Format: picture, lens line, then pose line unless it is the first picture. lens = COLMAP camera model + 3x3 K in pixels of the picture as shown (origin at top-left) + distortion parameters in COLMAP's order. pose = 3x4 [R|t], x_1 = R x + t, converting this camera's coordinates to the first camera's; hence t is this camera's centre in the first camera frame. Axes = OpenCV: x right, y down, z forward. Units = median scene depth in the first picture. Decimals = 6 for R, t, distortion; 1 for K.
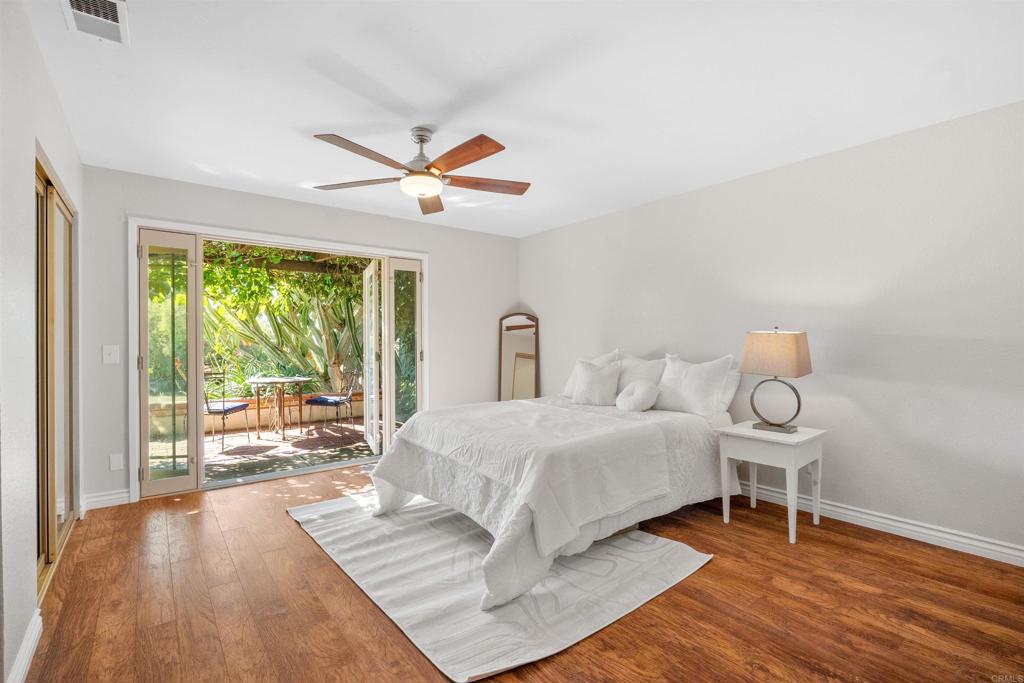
lens RADIAL K [[470.0, 0, 510.6], [0, 470.0, 341.4], [0, 0, 1]] dist [-0.001293, -0.000046]
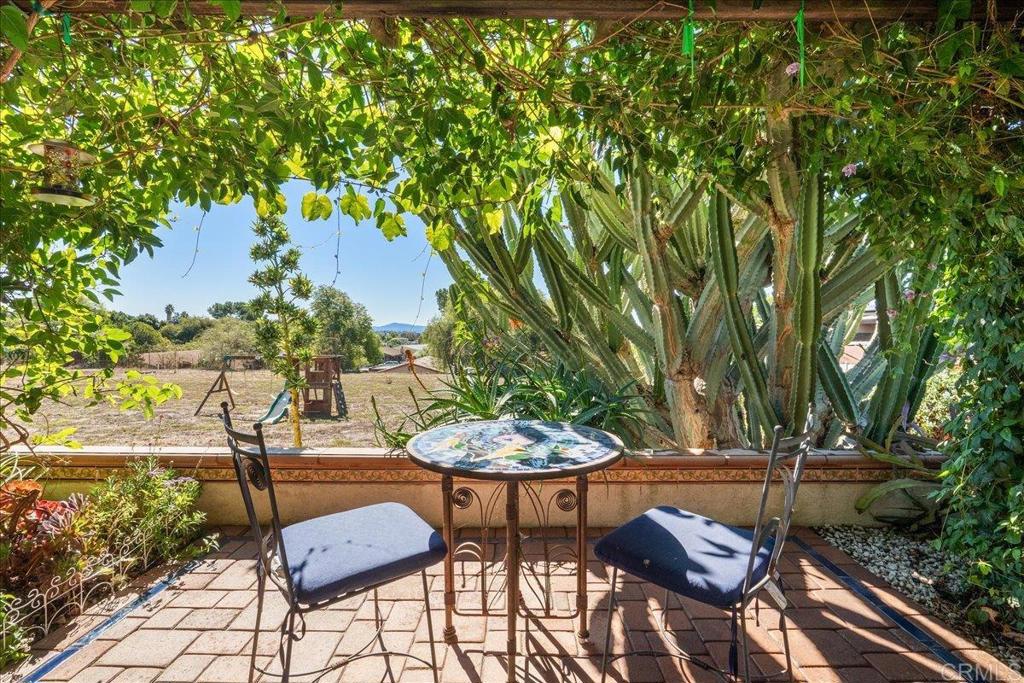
lens RADIAL K [[467.5, 0, 509.8], [0, 467.5, 338.6], [0, 0, 1]] dist [-0.015241, 0.001225]
pose [[0.786023, 0.012815, -0.618064, -0.236760], [-0.007254, 0.999907, 0.011507, 0.014075], [0.618155, -0.004561, 0.786043, 0.578357]]
